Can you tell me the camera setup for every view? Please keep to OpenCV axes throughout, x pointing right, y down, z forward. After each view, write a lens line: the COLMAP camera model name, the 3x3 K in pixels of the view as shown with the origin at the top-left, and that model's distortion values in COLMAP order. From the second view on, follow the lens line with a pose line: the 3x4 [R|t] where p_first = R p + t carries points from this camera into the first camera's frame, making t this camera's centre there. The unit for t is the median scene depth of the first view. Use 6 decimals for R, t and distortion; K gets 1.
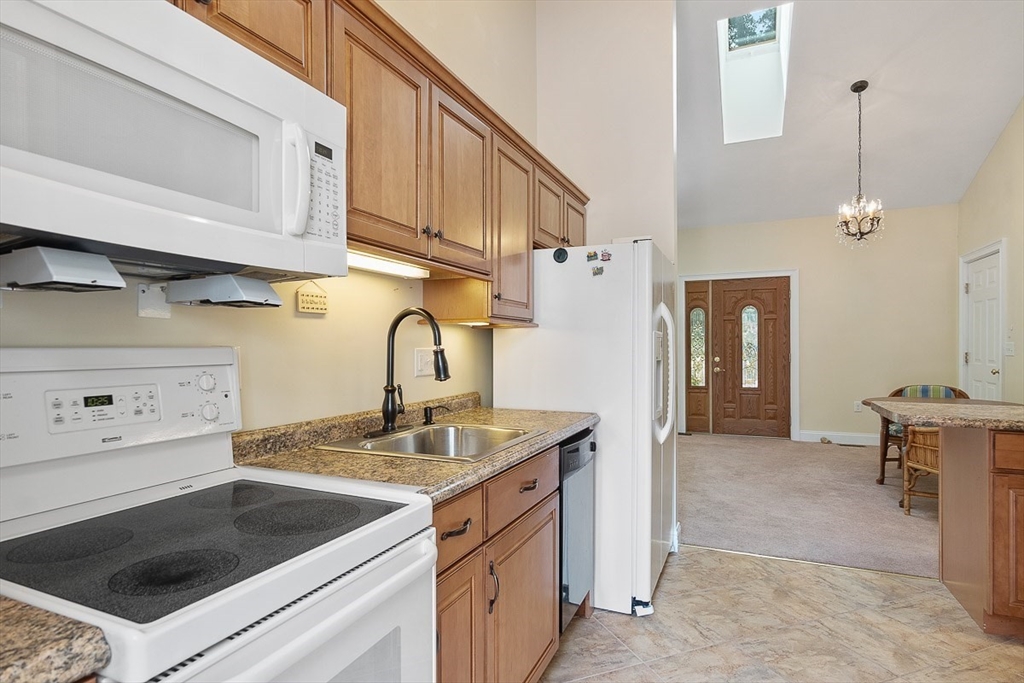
lens RADIAL K [[536.1, 0, 511.7], [0, 536.1, 351.5], [0, 0, 1]] dist [-0.002862, 0.000655]
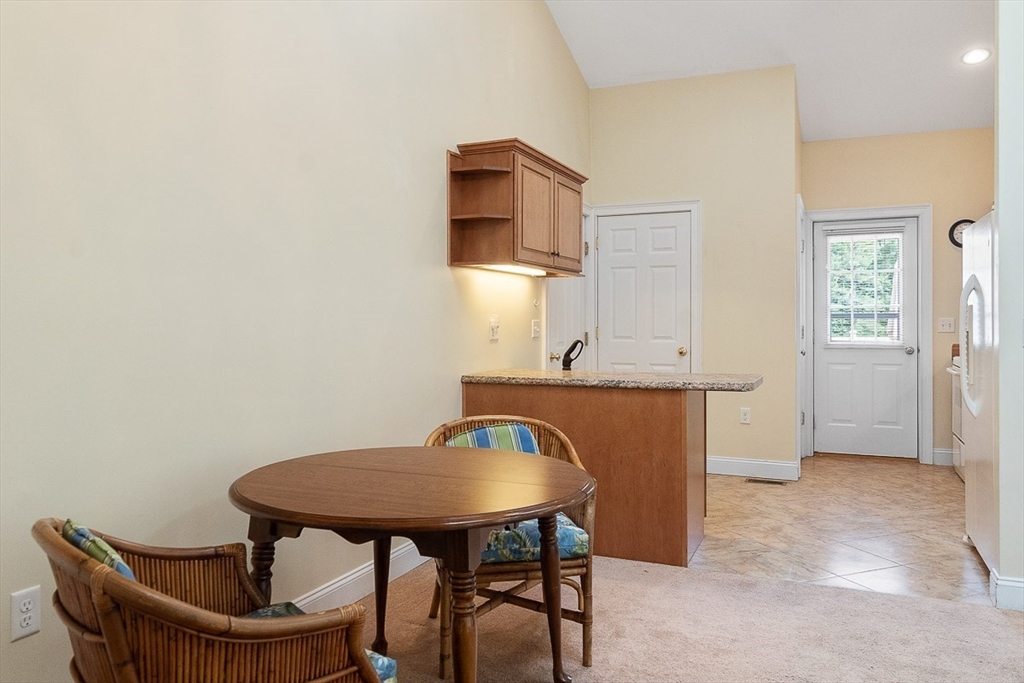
lens RADIAL K [[757.2, 0, 519.0], [0, 757.2, 322.0], [0, 0, 1]] dist [0.009184, 0.003381]
pose [[-0.999777, 0.009162, -0.019034, 0.455987], [0.008887, 0.999855, 0.014492, -0.012200], [0.019164, 0.014320, -0.999714, 0.949318]]
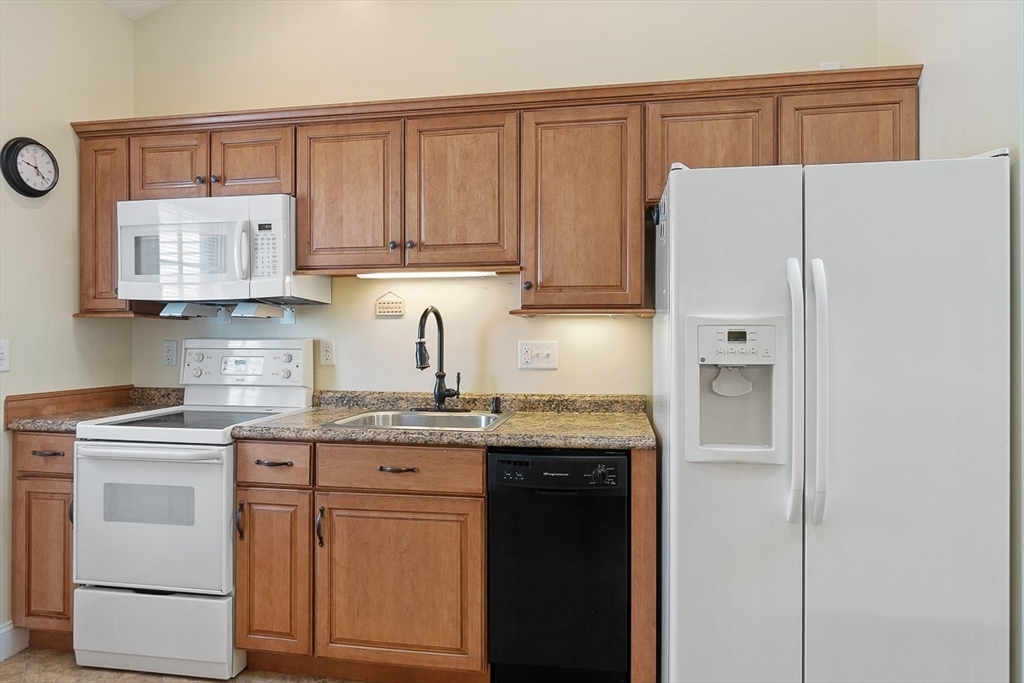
lens RADIAL K [[625.4, 0, 509.0], [0, 625.4, 339.9], [0, 0, 1]] dist [-0.002270, -0.000525]
pose [[0.254400, 0.002910, -0.967095, 0.327521], [-0.011933, 0.999929, -0.000130, -0.002730], [0.967026, 0.011574, 0.254416, 0.225071]]
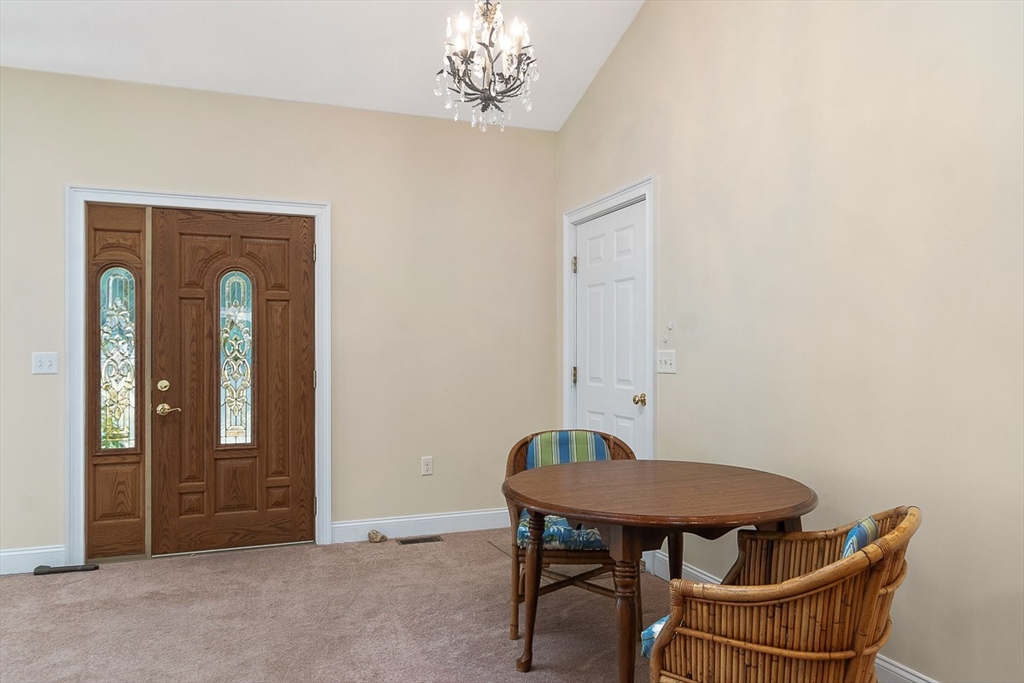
lens RADIAL K [[704.9, 0, 512.3], [0, 704.9, 347.1], [0, 0, 1]] dist [-0.016585, -0.000090]
pose [[0.704802, 0.012144, 0.709300, 0.189694], [0.005450, 0.999731, -0.022531, -0.002620], [-0.709383, 0.019746, 0.704546, 0.418776]]
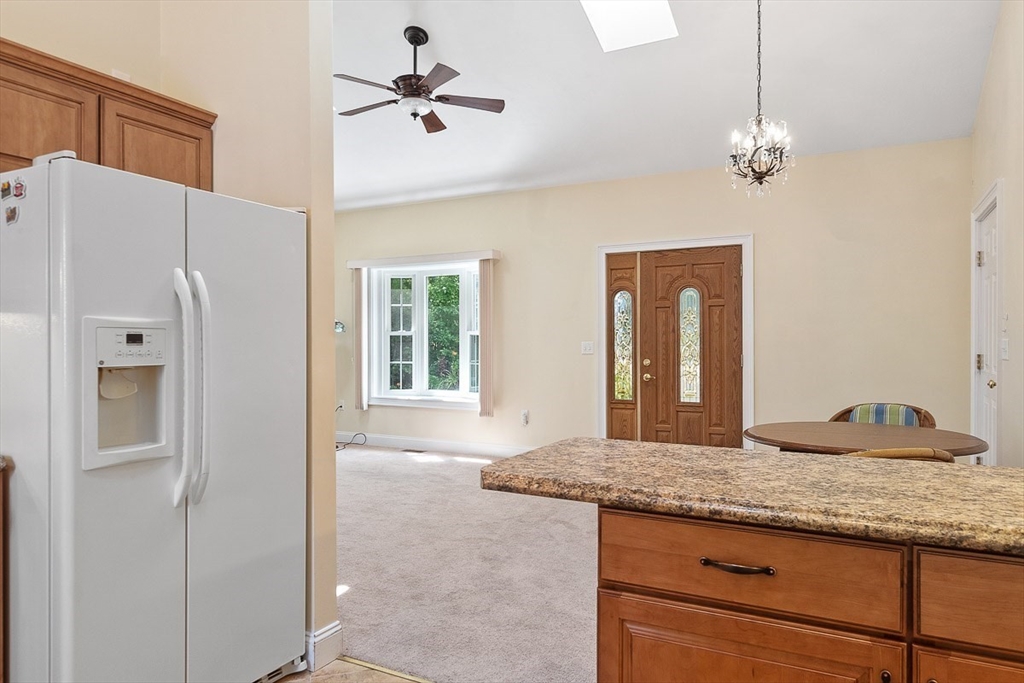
lens RADIAL K [[662.8, 0, 506.3], [0, 662.8, 347.9], [0, 0, 1]] dist [0.000526, -0.001348]
pose [[0.997752, 0.002981, -0.066951, 0.278240], [-0.003234, 0.999988, -0.003664, -0.001033], [0.066939, 0.003873, 0.997750, 0.114829]]
